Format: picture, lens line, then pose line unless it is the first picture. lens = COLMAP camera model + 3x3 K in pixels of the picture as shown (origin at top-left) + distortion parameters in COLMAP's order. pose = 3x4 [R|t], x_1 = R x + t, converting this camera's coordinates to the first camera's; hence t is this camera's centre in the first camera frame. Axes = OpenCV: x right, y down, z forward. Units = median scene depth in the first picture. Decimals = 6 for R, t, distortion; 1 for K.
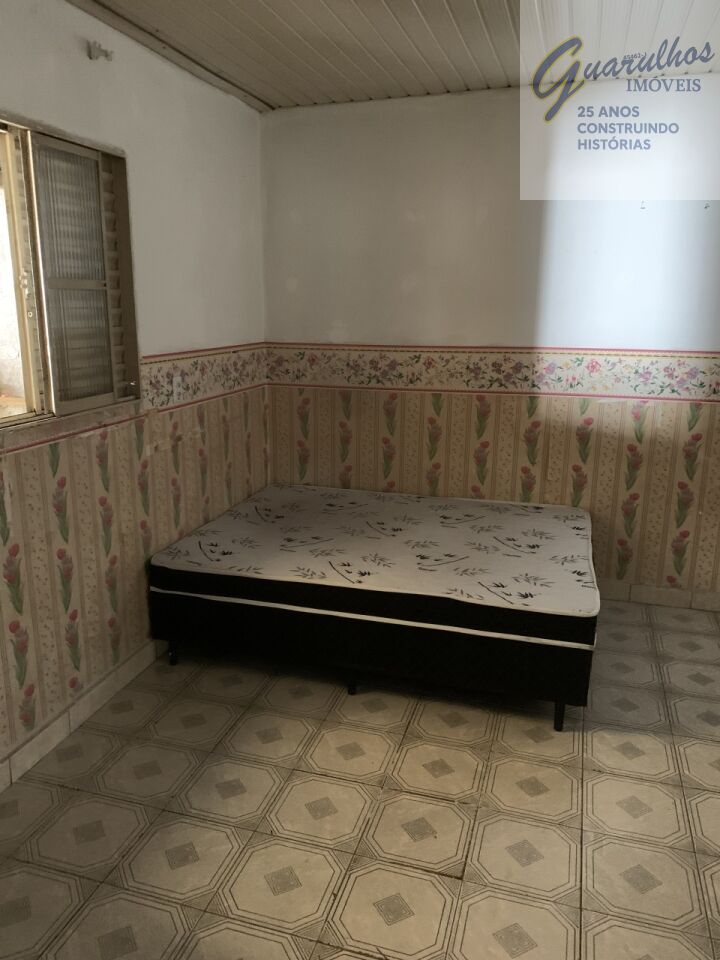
lens RADIAL K [[739.9, 0, 361.4], [0, 739.9, 474.7], [0, 0, 1]] dist [0.058912, -0.066497]
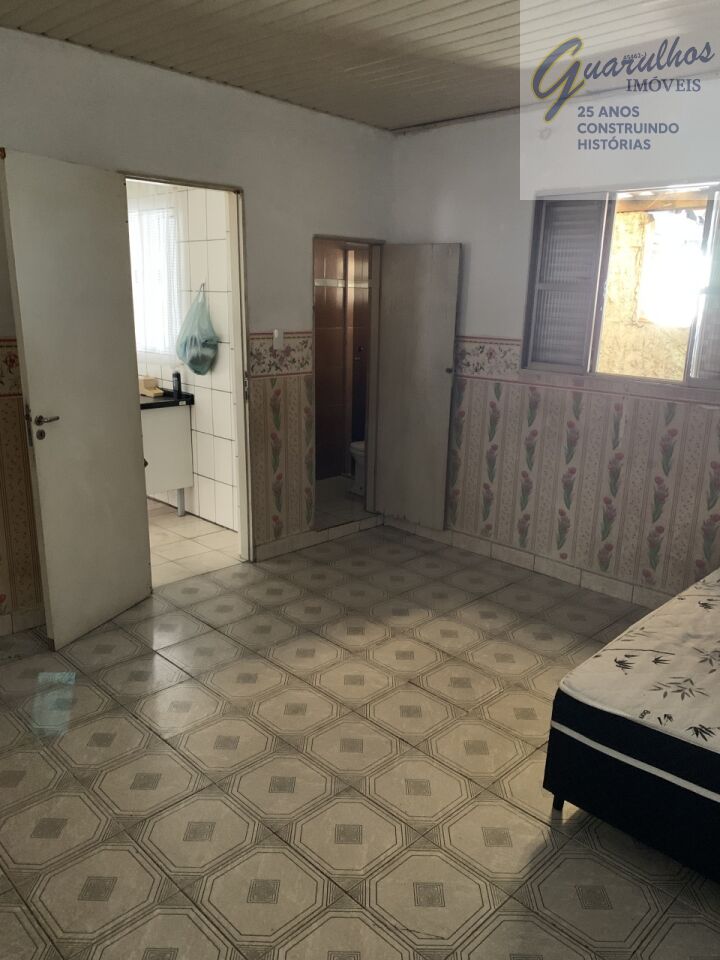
lens RADIAL K [[733.4, 0, 353.1], [0, 733.4, 486.2], [0, 0, 1]] dist [0.047989, -0.057006]
pose [[-0.487396, 0.205214, -0.848724, 1.129962], [-0.232416, 0.906437, 0.352639, -0.256710], [0.841681, 0.369132, -0.394099, 1.116526]]
